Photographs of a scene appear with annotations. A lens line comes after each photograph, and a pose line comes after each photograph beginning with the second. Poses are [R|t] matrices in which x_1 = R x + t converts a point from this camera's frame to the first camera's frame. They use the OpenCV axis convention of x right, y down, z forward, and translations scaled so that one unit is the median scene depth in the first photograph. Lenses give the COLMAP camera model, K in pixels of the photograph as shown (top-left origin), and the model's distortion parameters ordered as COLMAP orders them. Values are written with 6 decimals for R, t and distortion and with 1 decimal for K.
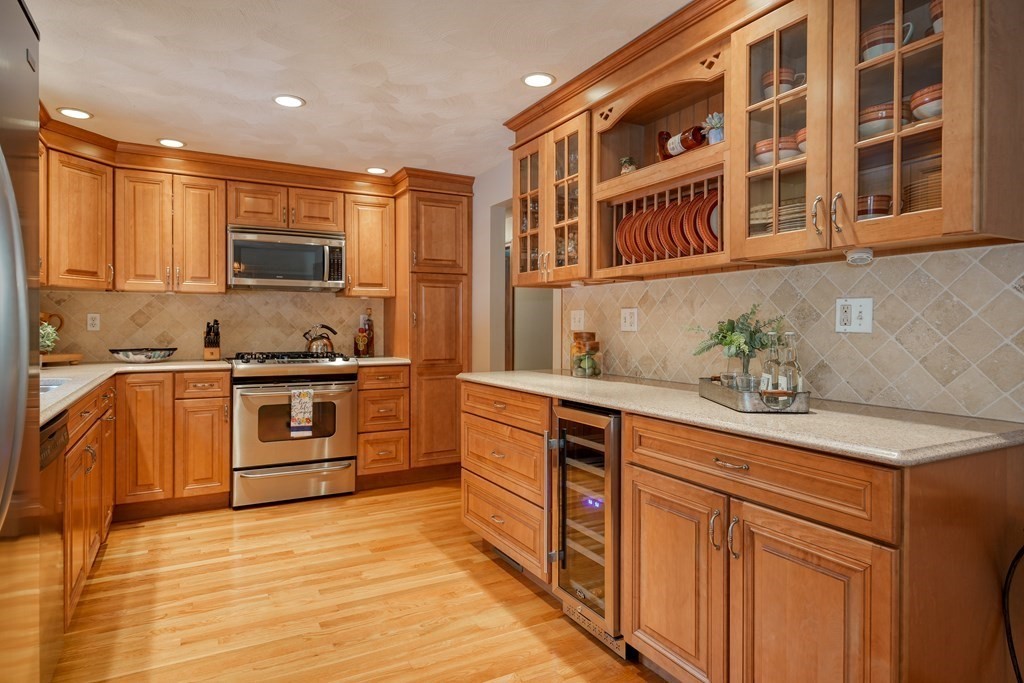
lens RADIAL K [[592.6, 0, 510.8], [0, 592.6, 335.9], [0, 0, 1]] dist [0.014135, 0.000225]
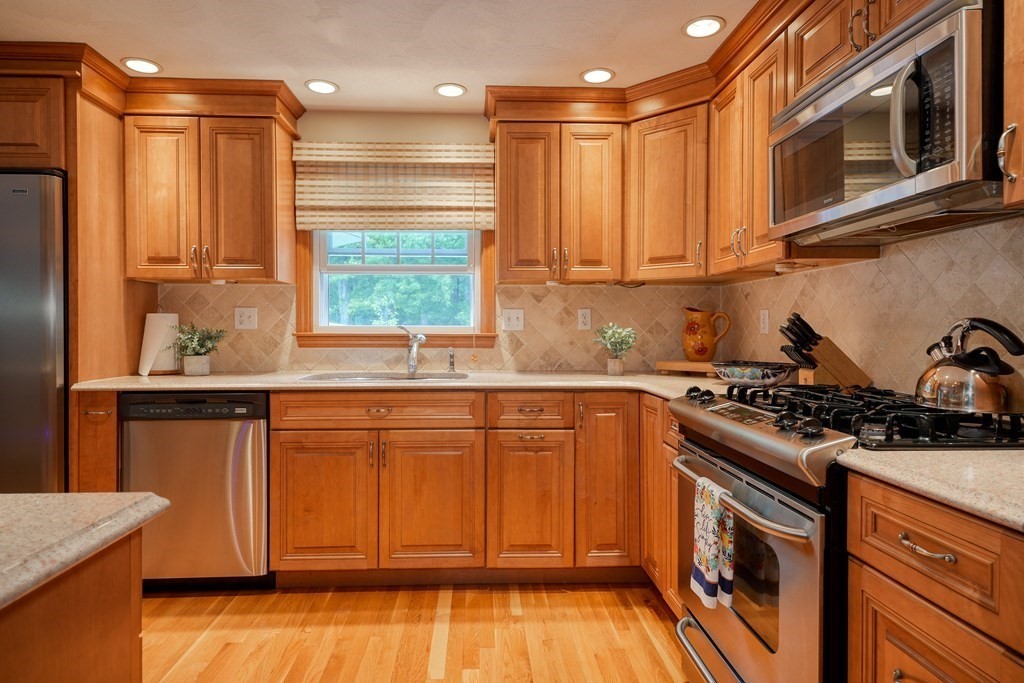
lens RADIAL K [[592.6, 0, 508.6], [0, 592.6, 338.4], [0, 0, 1]] dist [0.014135, 0.000225]
pose [[-0.445842, -0.001457, -0.895111, 0.084697], [-0.030510, 0.999442, 0.013570, -0.006231], [0.894592, 0.033360, -0.445638, 1.320667]]
